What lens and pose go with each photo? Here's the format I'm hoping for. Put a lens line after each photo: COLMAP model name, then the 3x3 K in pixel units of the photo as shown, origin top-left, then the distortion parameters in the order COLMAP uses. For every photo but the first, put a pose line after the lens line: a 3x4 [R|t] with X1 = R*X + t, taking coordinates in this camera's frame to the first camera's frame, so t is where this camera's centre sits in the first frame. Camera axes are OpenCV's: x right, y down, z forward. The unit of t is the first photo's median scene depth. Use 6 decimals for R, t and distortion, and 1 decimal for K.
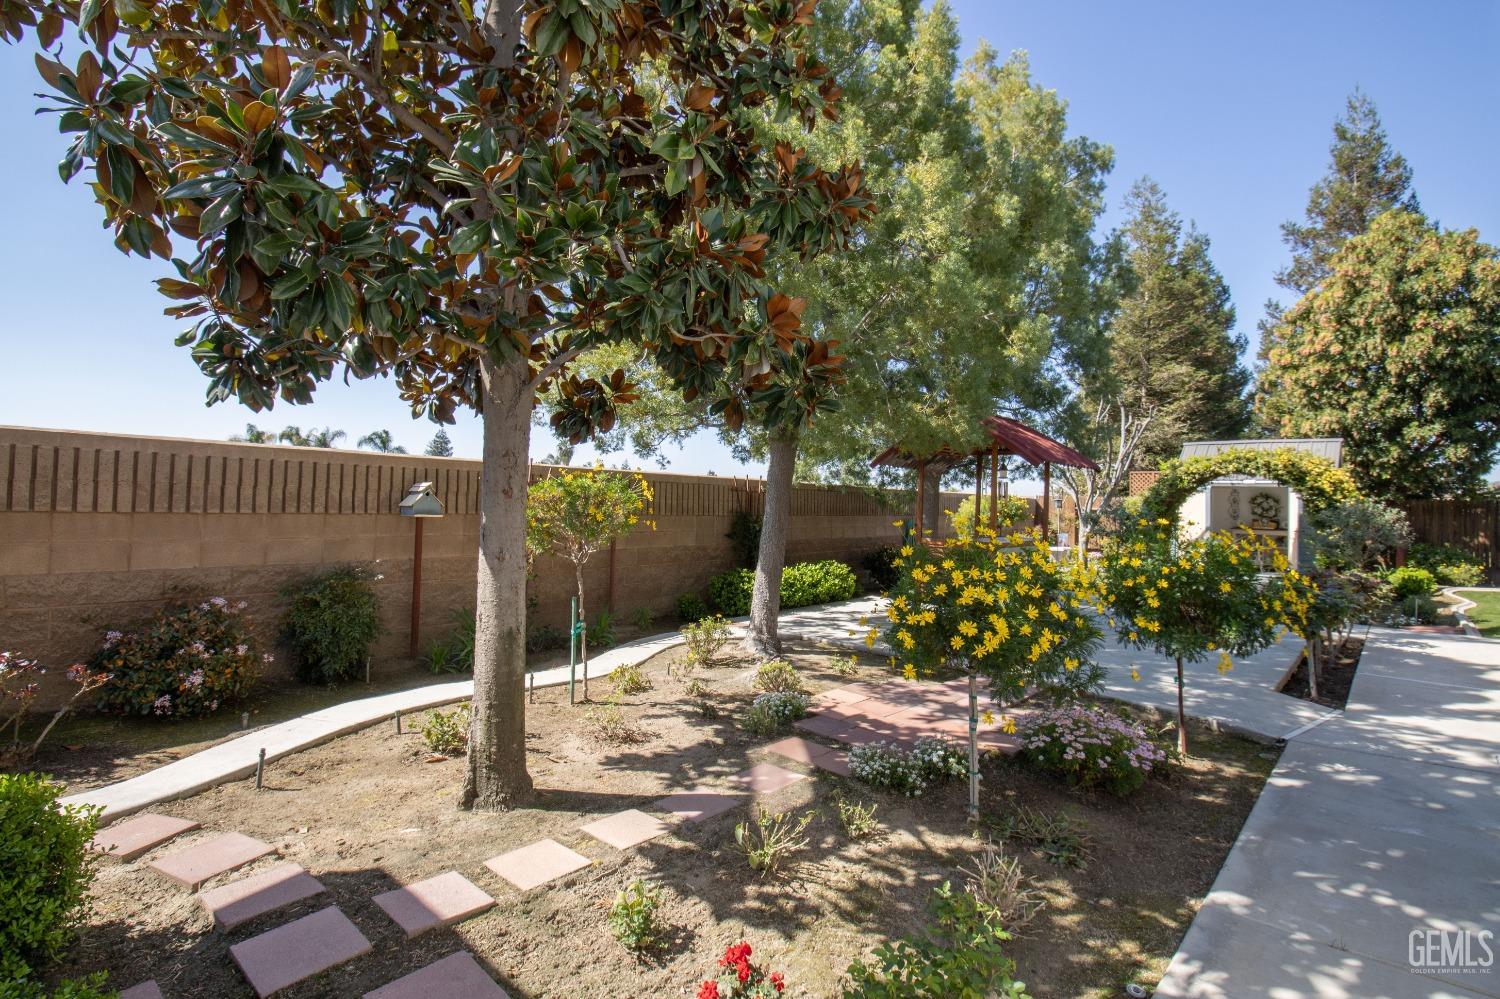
lens RADIAL K [[698.8, 0, 759.5], [0, 698.8, 481.6], [0, 0, 1]] dist [0.009786, -0.016358]
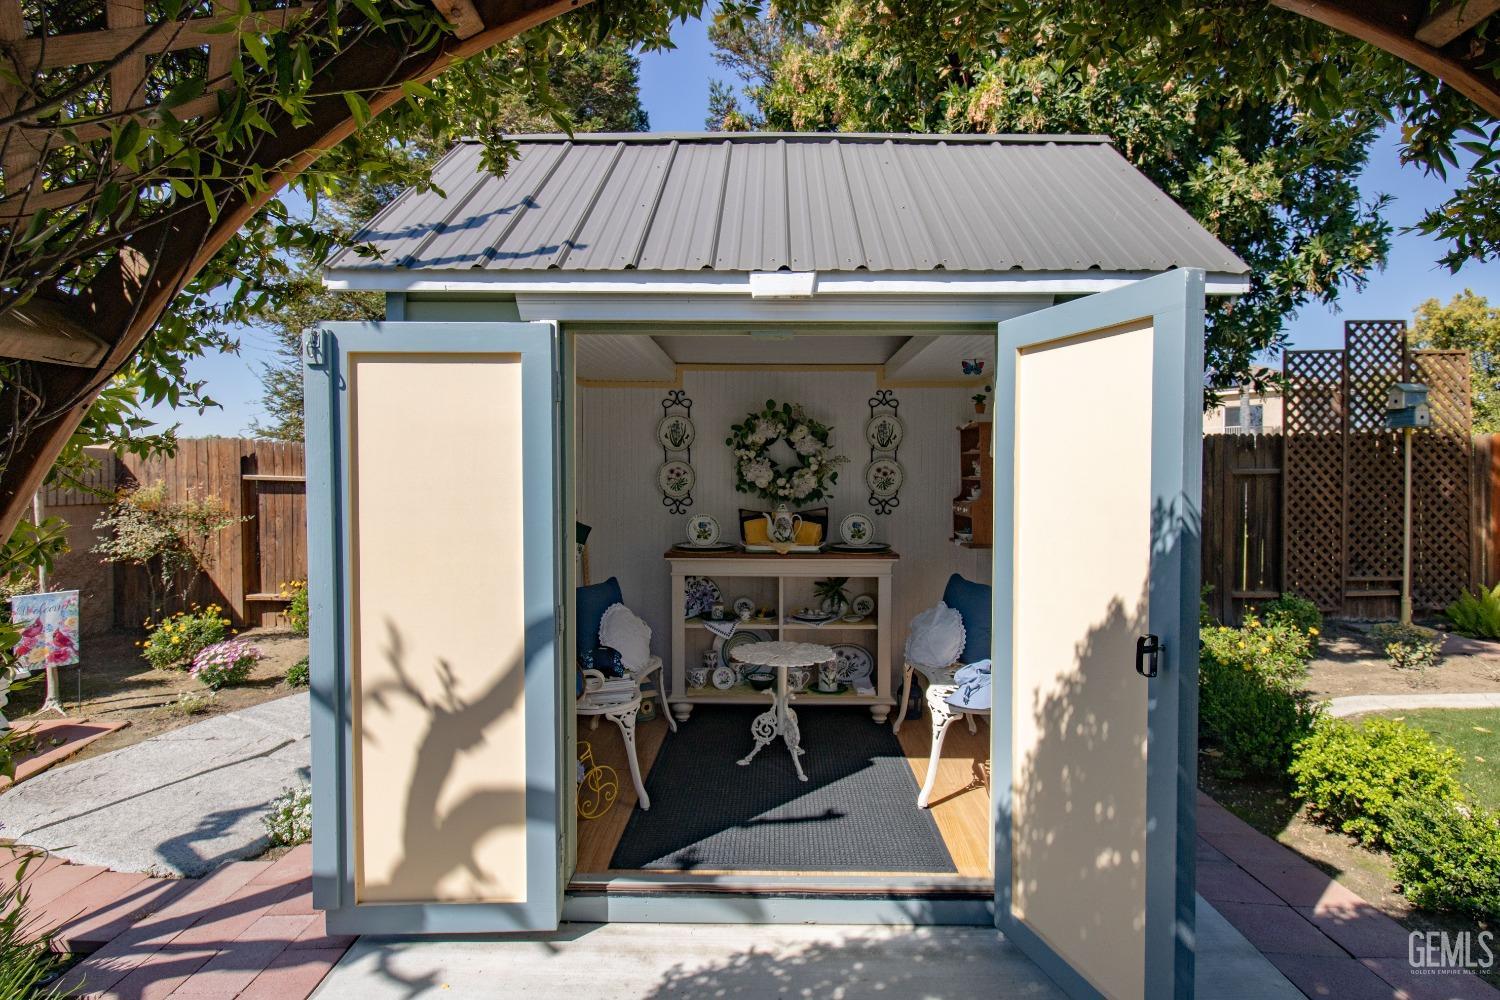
lens RADIAL K [[749.7, 0, 750.0], [0, 749.7, 500.0], [0, 0, 1]] dist [0.000086, 0.000012]
pose [[0.747711, -0.050770, 0.662081, 0.588237], [-0.001566, 0.996935, 0.078217, 0.032642], [-0.664023, -0.059520, 0.745340, 0.884167]]
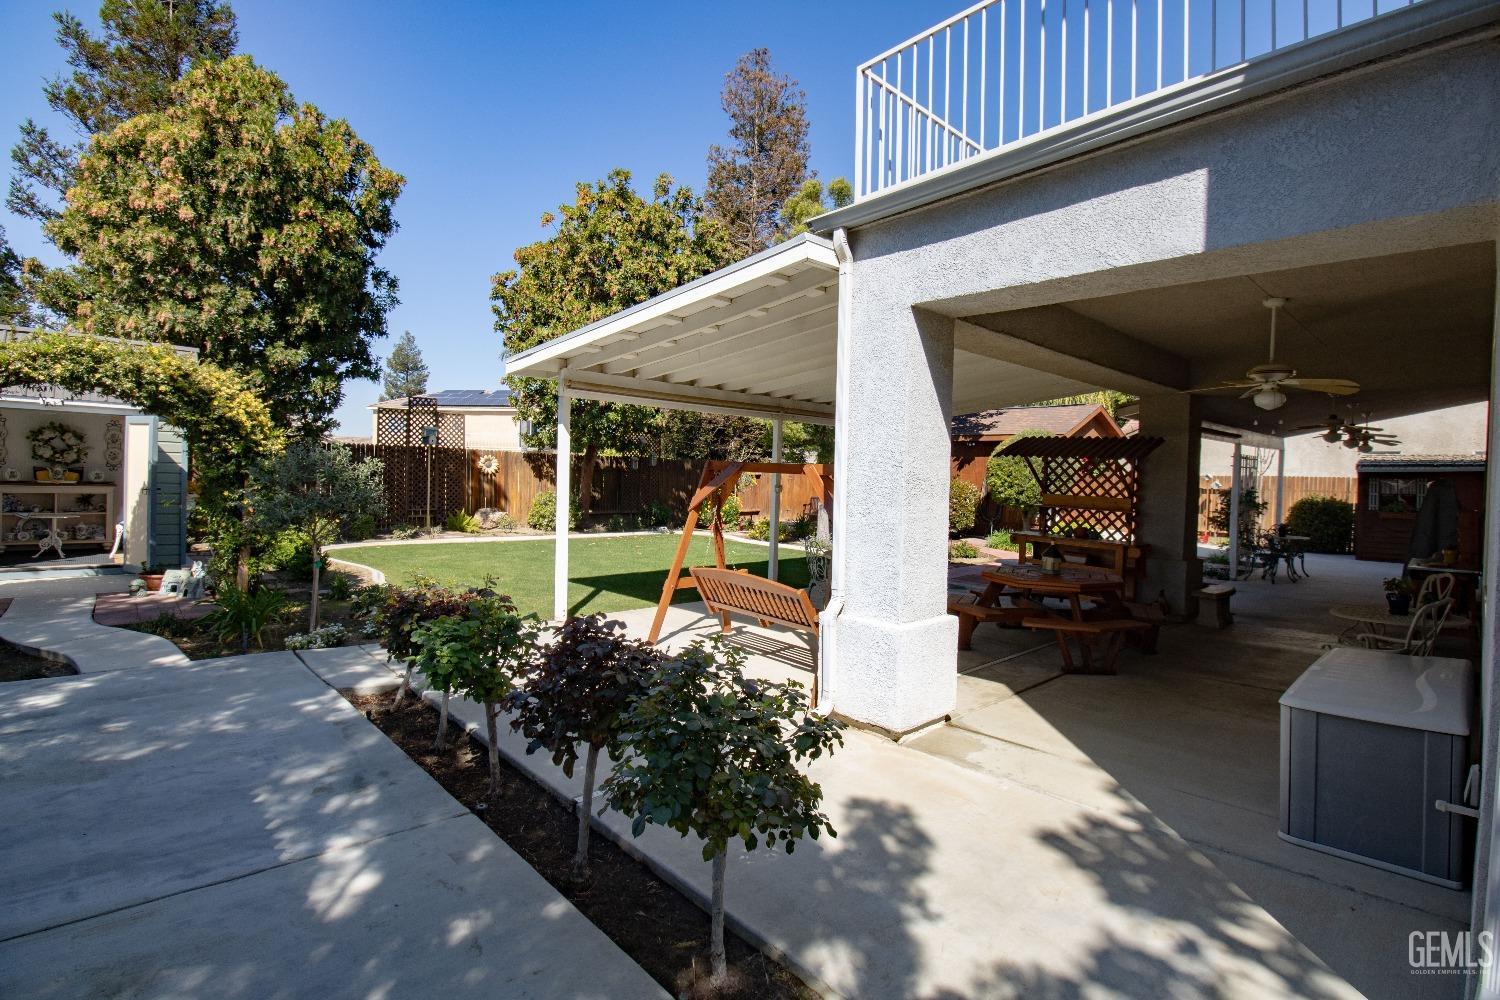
lens RADIAL K [[698.8, 0, 759.5], [0, 698.8, 482.1], [0, 0, 1]] dist [0.009786, -0.016358]
pose [[0.057053, -0.037108, 0.997681, 0.179827], [-0.057523, 0.997527, 0.040392, 0.009072], [-0.996713, -0.059694, 0.054777, 0.402499]]
